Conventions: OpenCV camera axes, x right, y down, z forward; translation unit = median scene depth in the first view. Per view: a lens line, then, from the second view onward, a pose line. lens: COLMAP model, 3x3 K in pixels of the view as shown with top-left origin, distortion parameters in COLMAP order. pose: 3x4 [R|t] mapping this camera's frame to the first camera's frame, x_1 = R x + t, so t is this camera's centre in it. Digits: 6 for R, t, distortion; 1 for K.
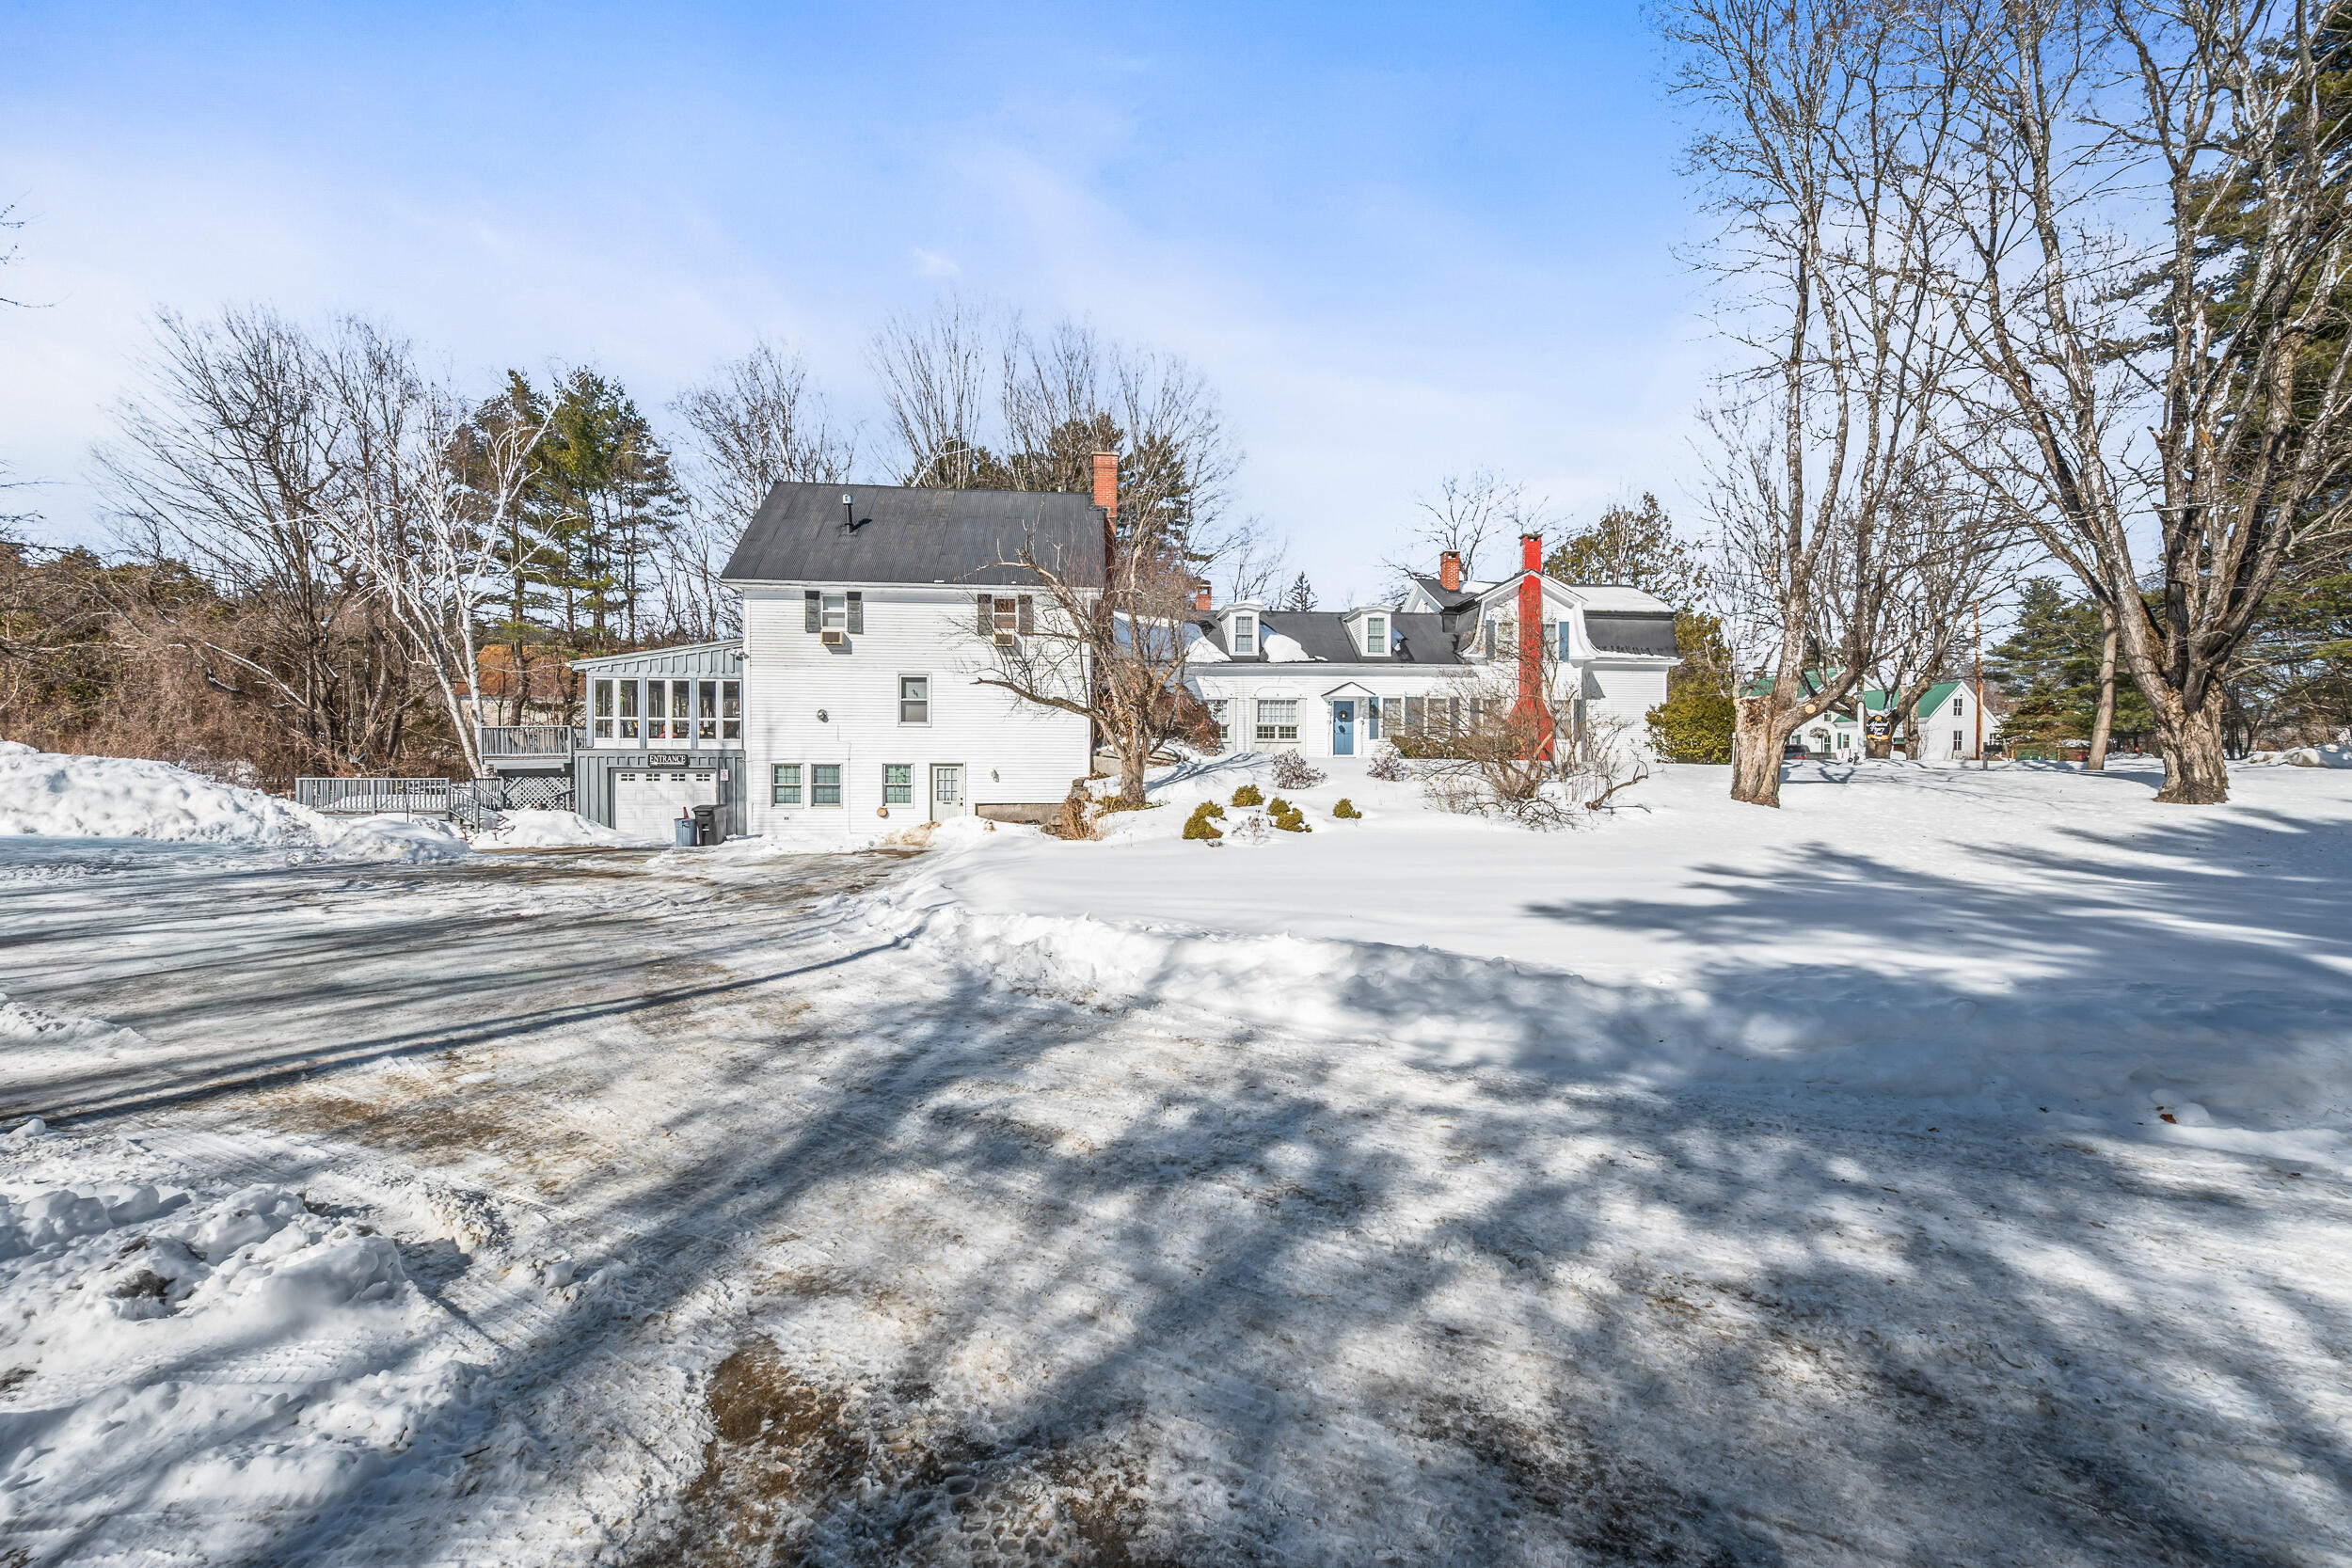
lens RADIAL K [[906.8, 0, 1186.1], [0, 906.8, 769.4], [0, 0, 1]] dist [-0.003938, -0.000696]
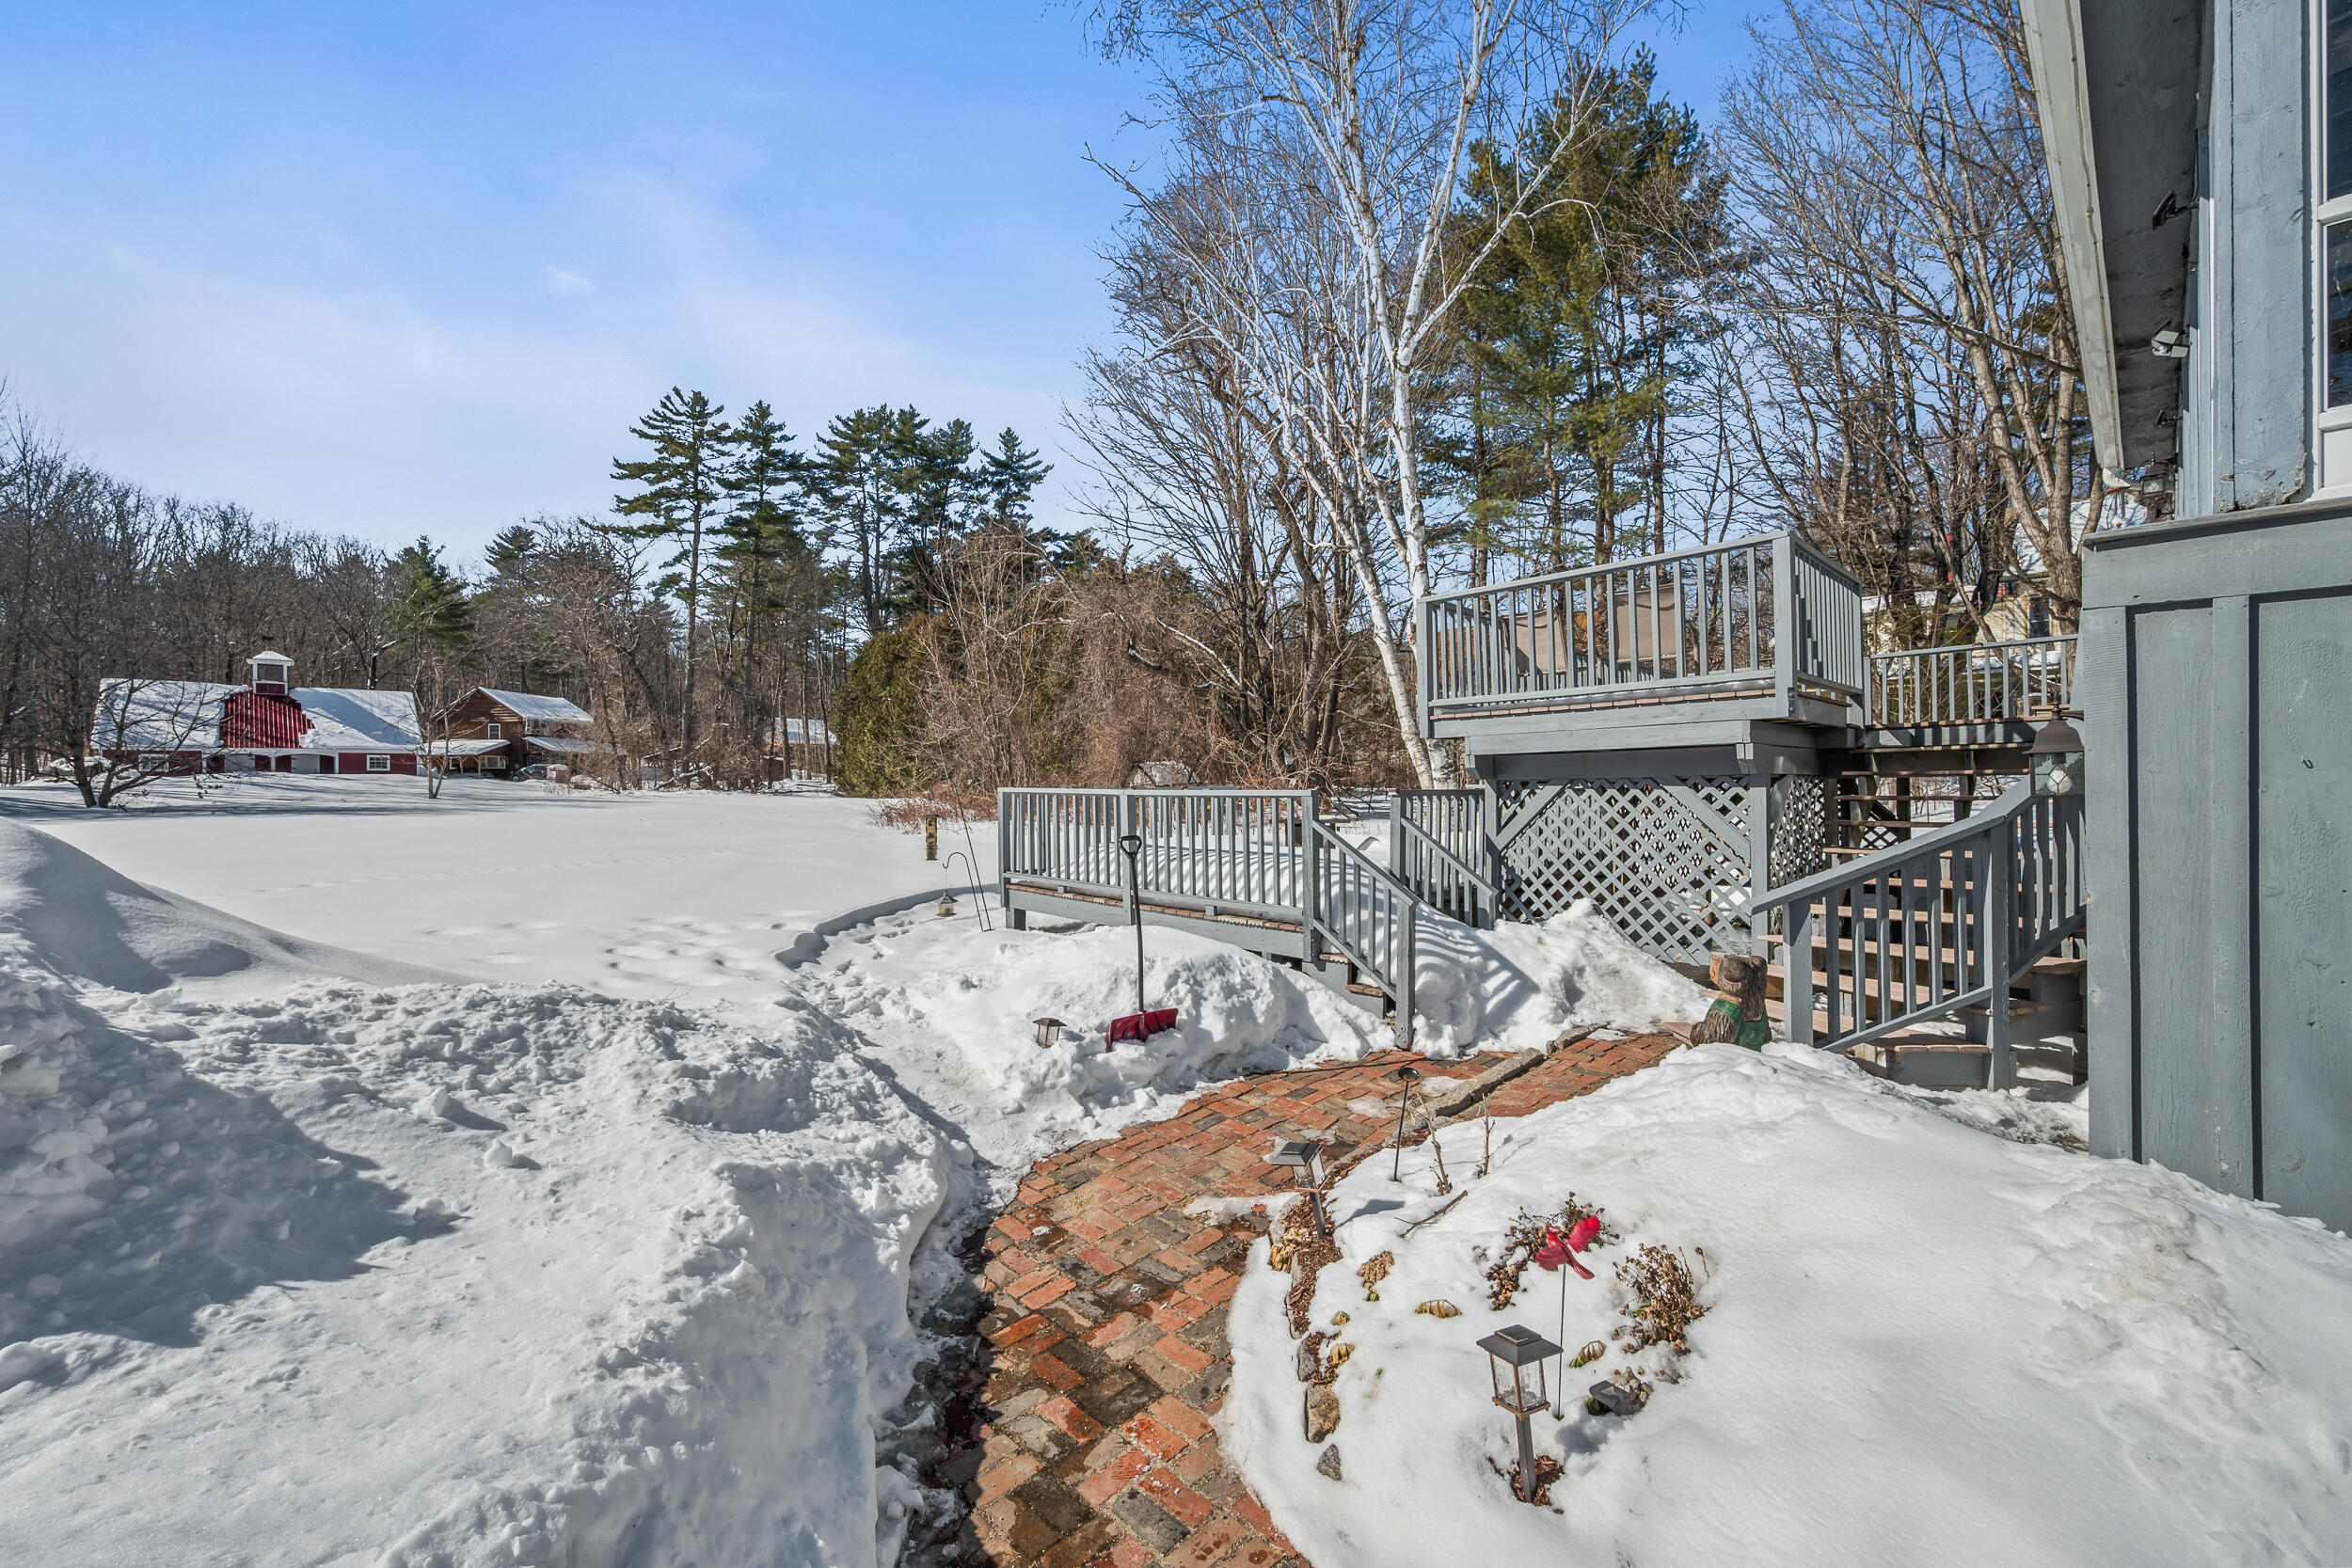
lens RADIAL K [[906.8, 0, 1175.0], [0, 906.8, 774.1], [0, 0, 1]] dist [-0.003938, -0.000696]
pose [[0.583890, -0.006721, -0.811805, -0.459535], [0.000147, 0.999967, -0.008173, 0.005779], [0.811833, 0.004653, 0.583872, 0.595335]]
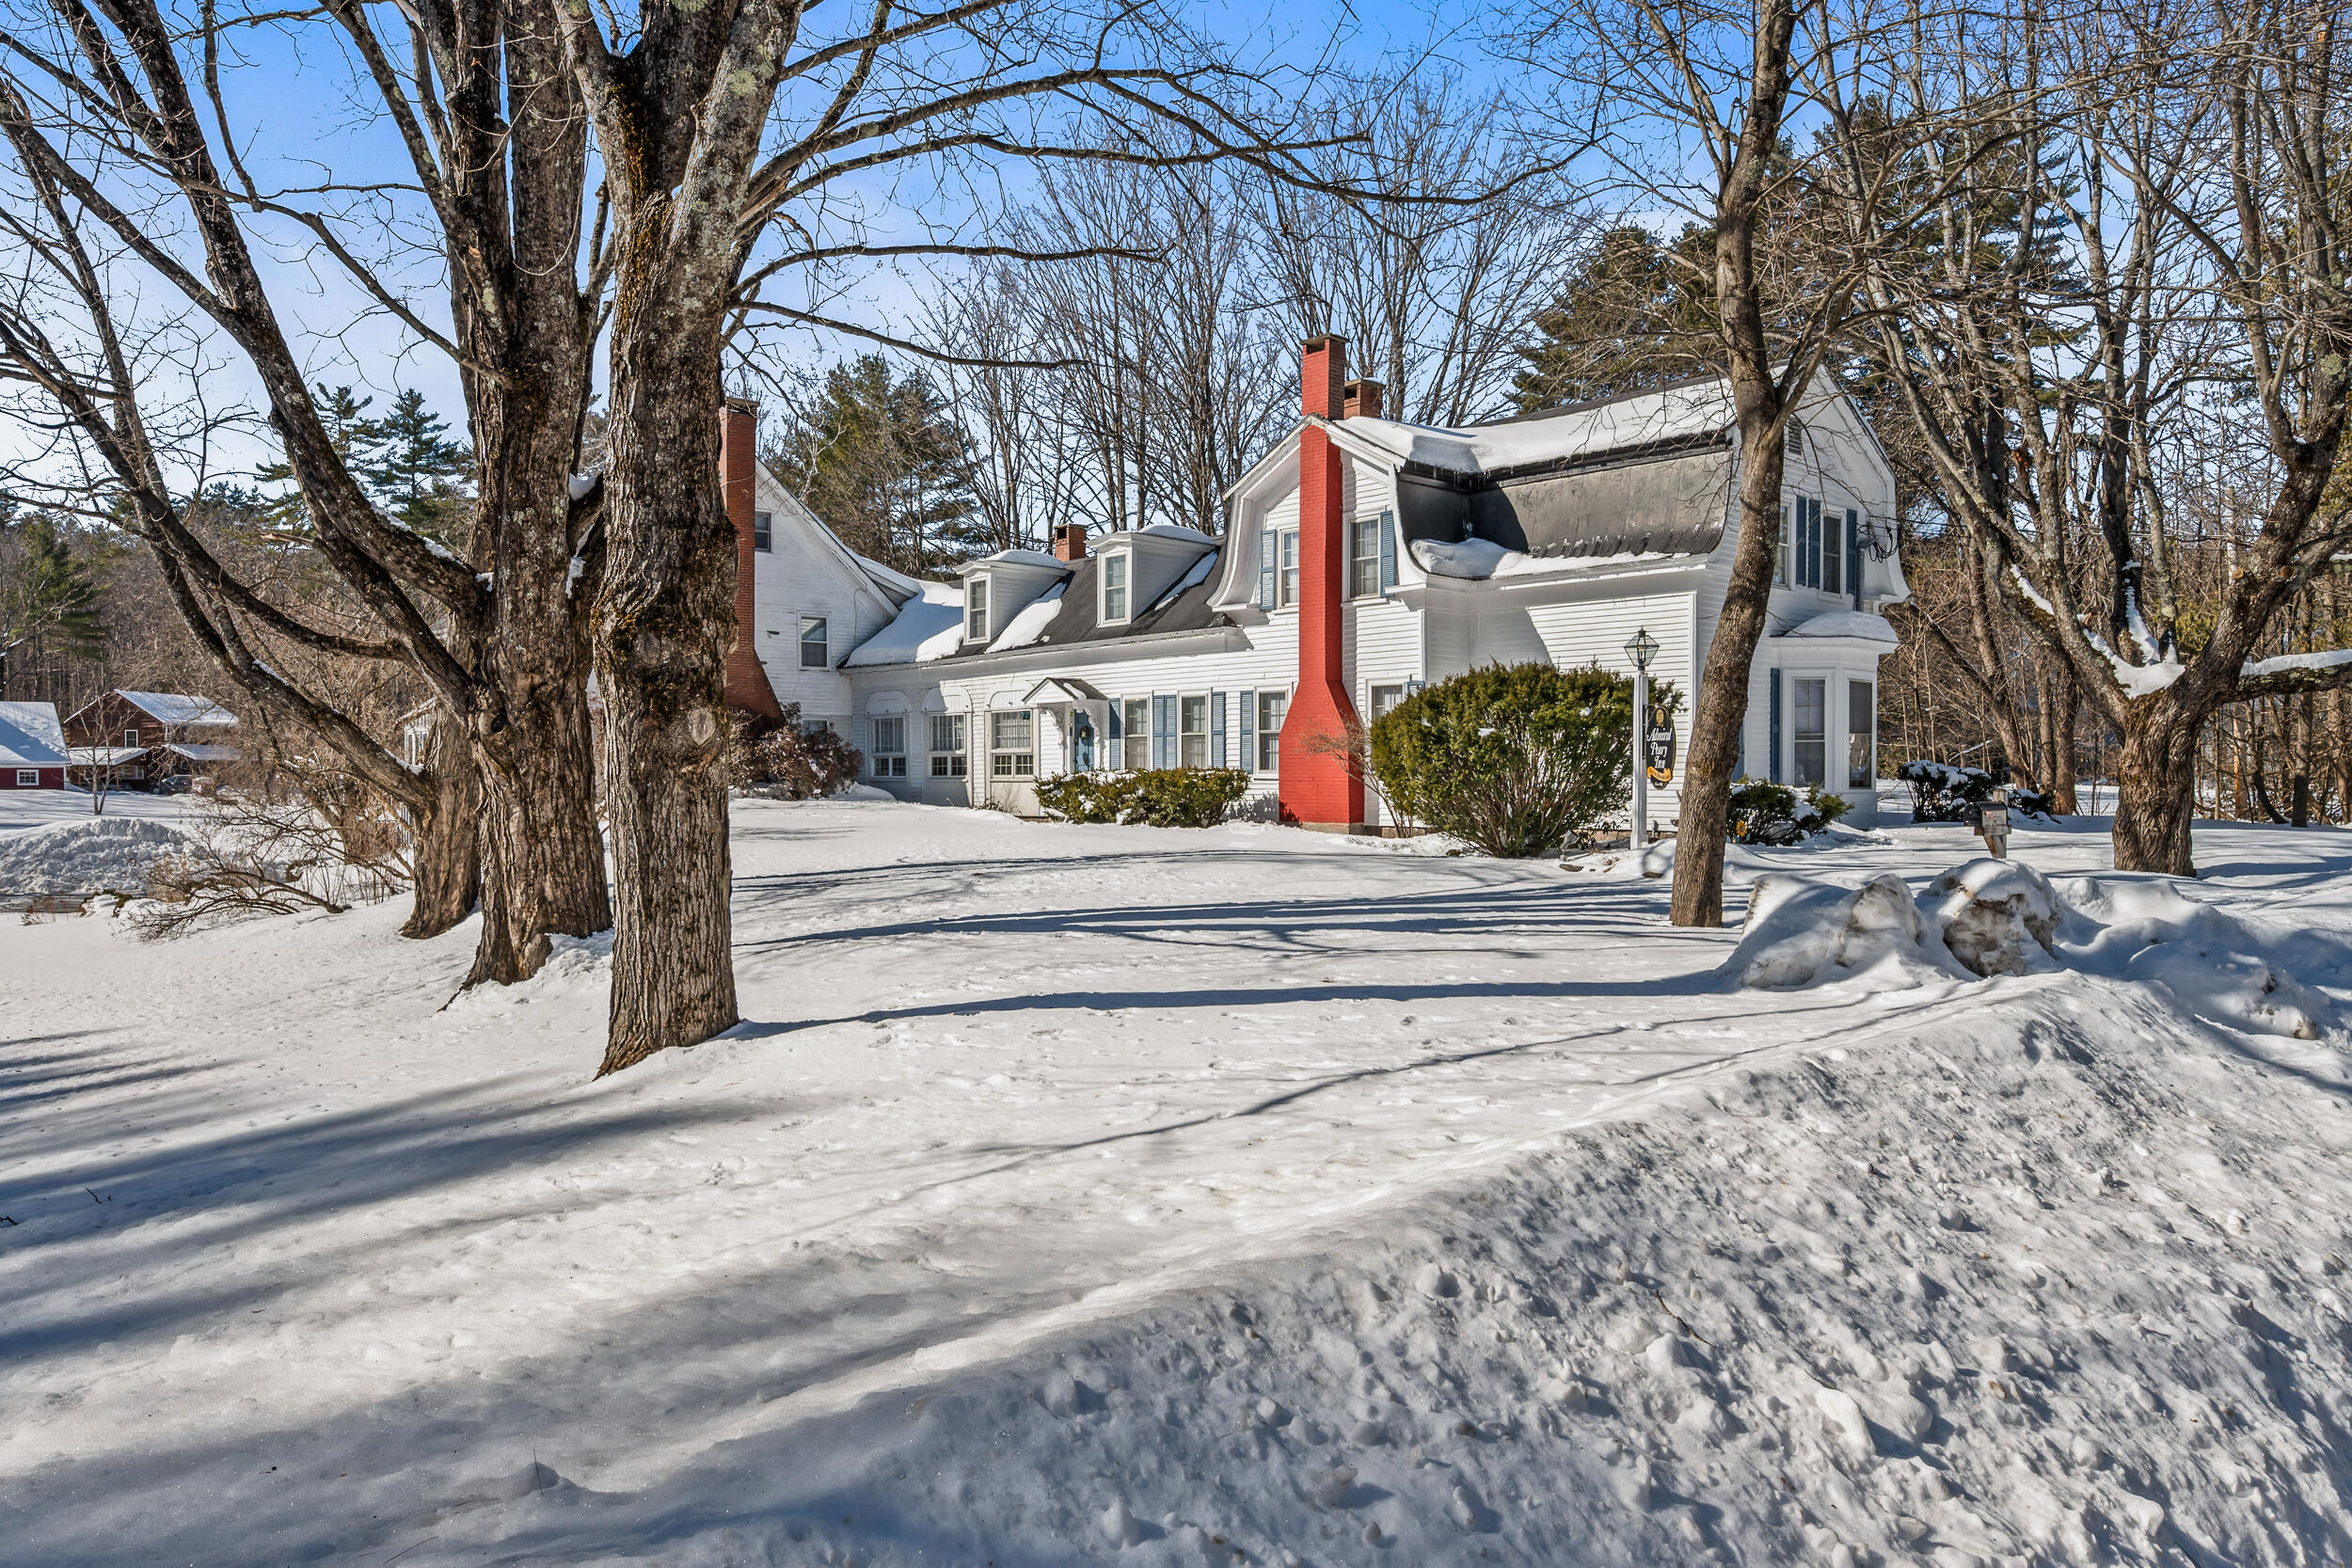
lens RADIAL K [[1544.5, 0, 1178.4], [0, 1544.5, 800.5], [0, 0, 1]] dist [-0.005551, -0.001409]
pose [[0.566459, 0.011863, -0.824005, 1.025120], [-0.000918, 0.999905, 0.013764, -0.032001], [0.824090, -0.007040, 0.566416, 0.505832]]
